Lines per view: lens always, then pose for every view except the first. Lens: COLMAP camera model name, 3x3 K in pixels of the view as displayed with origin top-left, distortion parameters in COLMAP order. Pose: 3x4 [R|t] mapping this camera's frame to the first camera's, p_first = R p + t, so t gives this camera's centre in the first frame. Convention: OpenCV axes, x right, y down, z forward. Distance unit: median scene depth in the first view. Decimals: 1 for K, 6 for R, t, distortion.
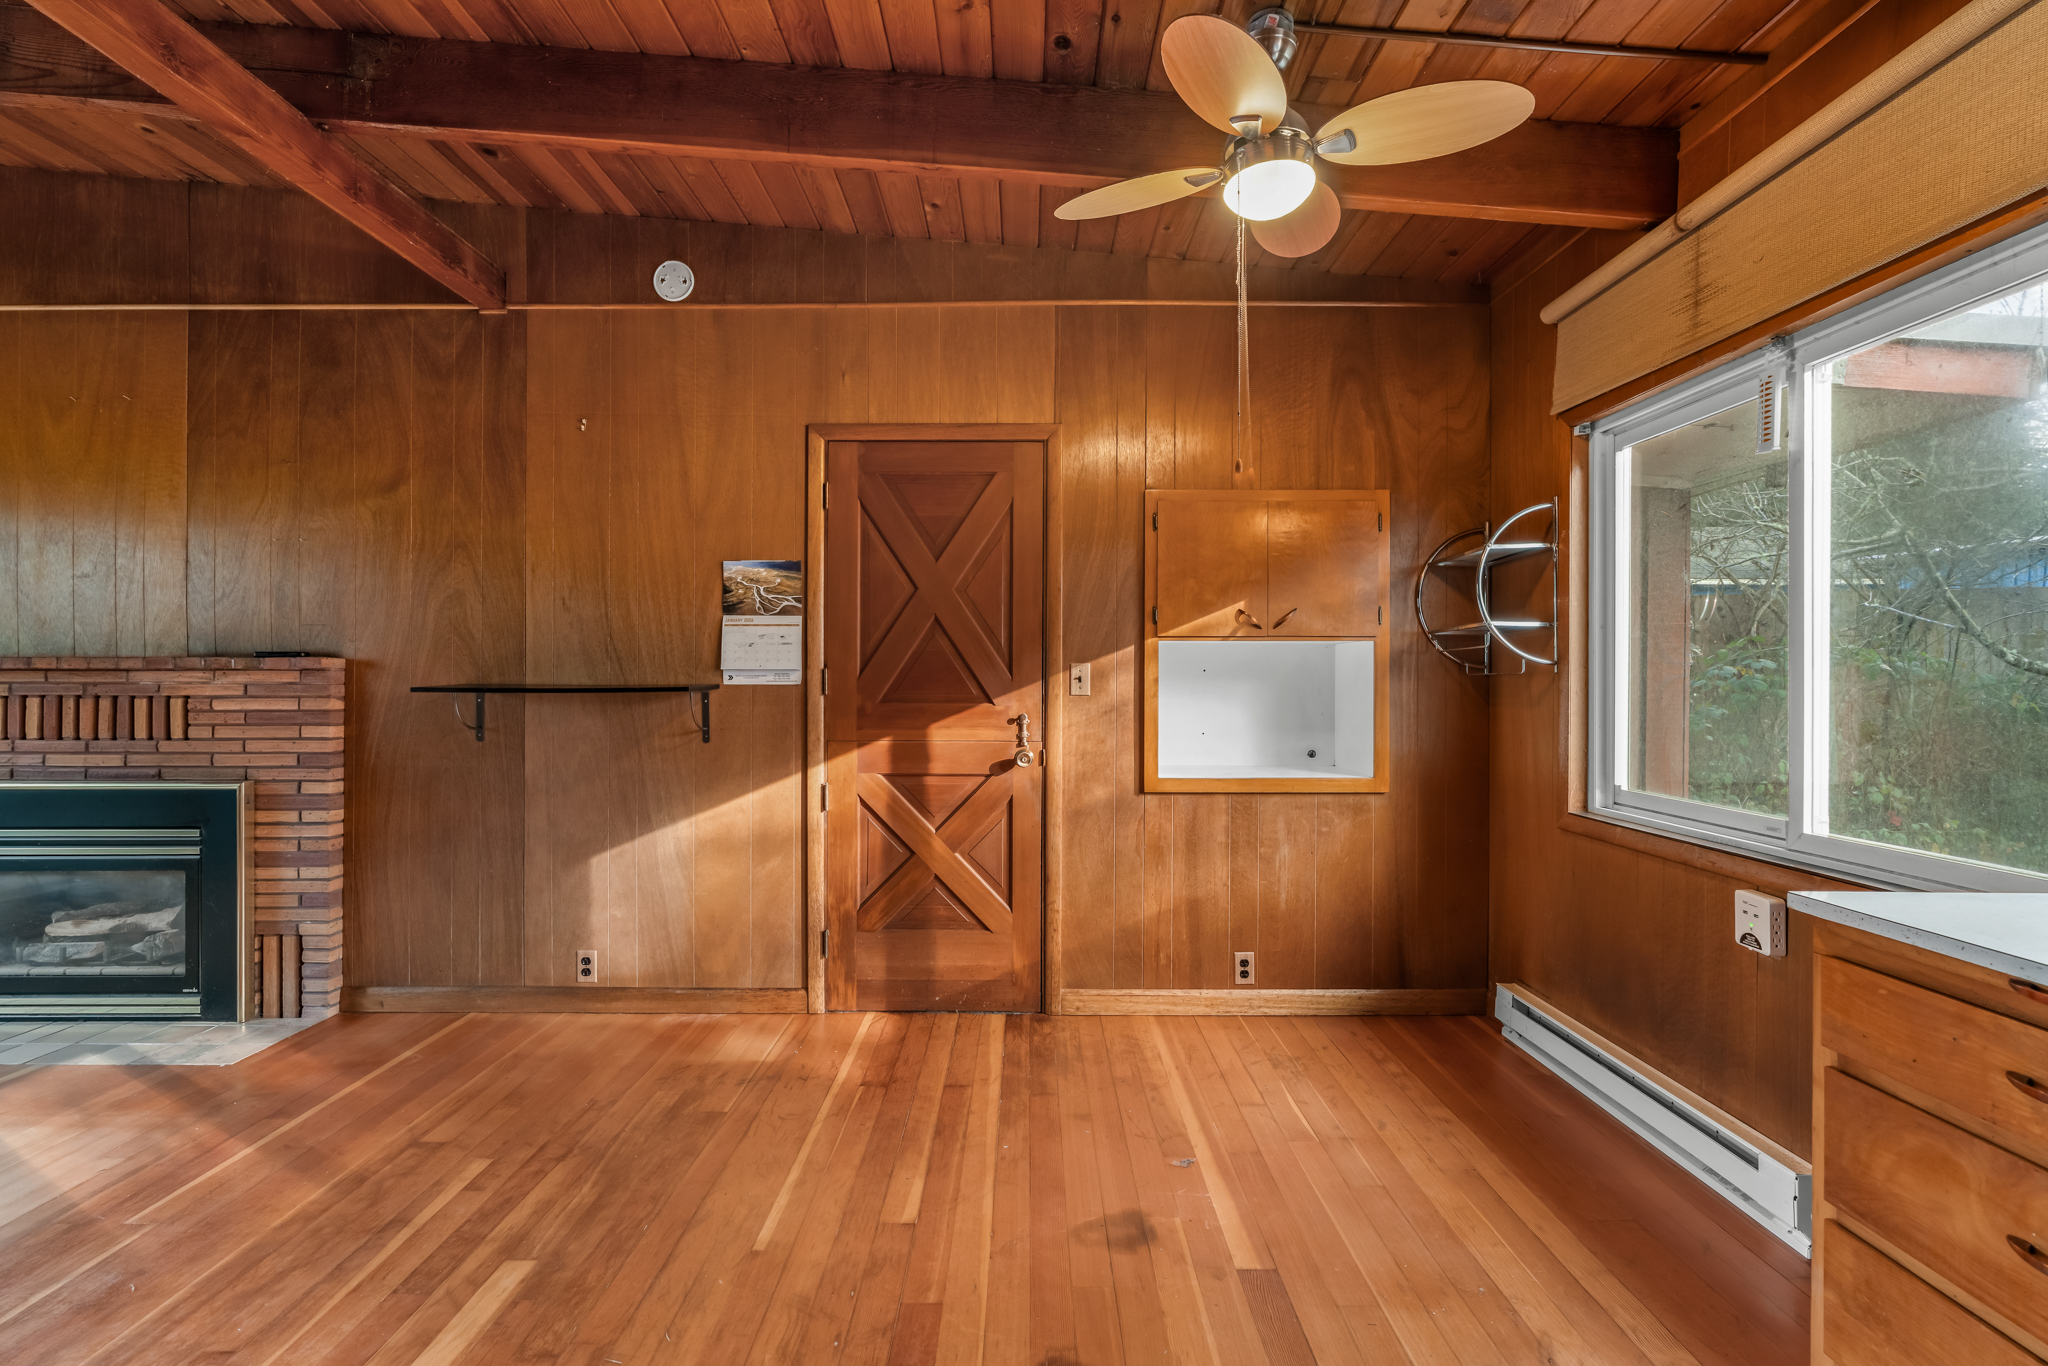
lens RADIAL K [[937.3, 0, 1055.4], [0, 937.3, 676.0], [0, 0, 1]] dist [-0.011860, 0.006247]
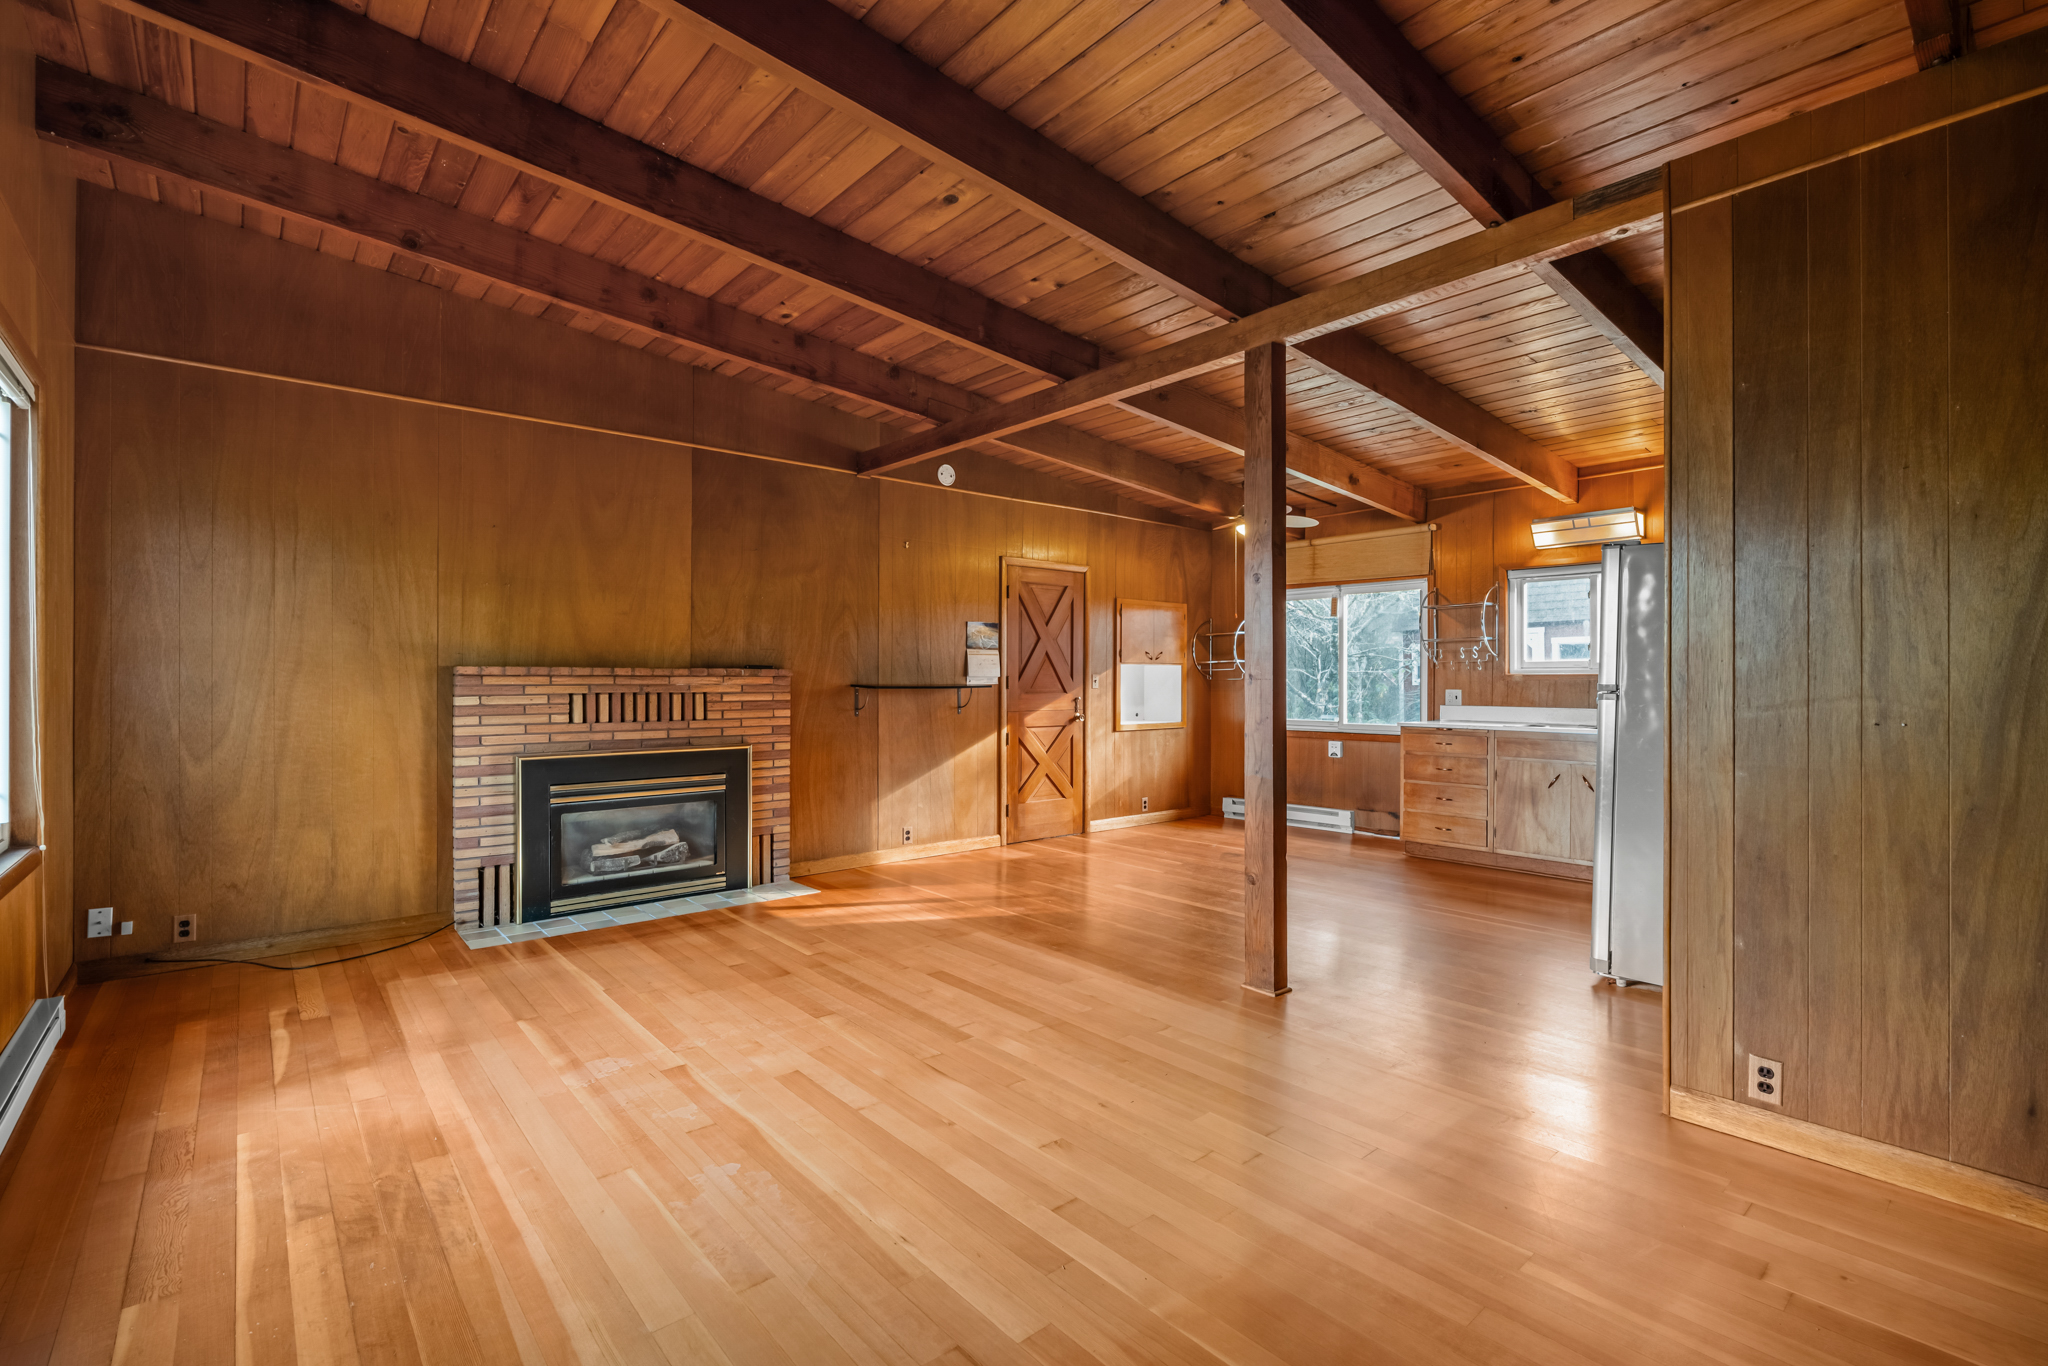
lens RADIAL K [[937.3, 0, 1068.4], [0, 937.3, 686.0], [0, 0, 1]] dist [-0.011860, 0.006247]
pose [[0.731491, -0.004365, 0.681838, -1.560639], [-0.003471, 0.999943, 0.010125, -0.008317], [-0.681843, -0.009772, 0.731434, -0.592656]]
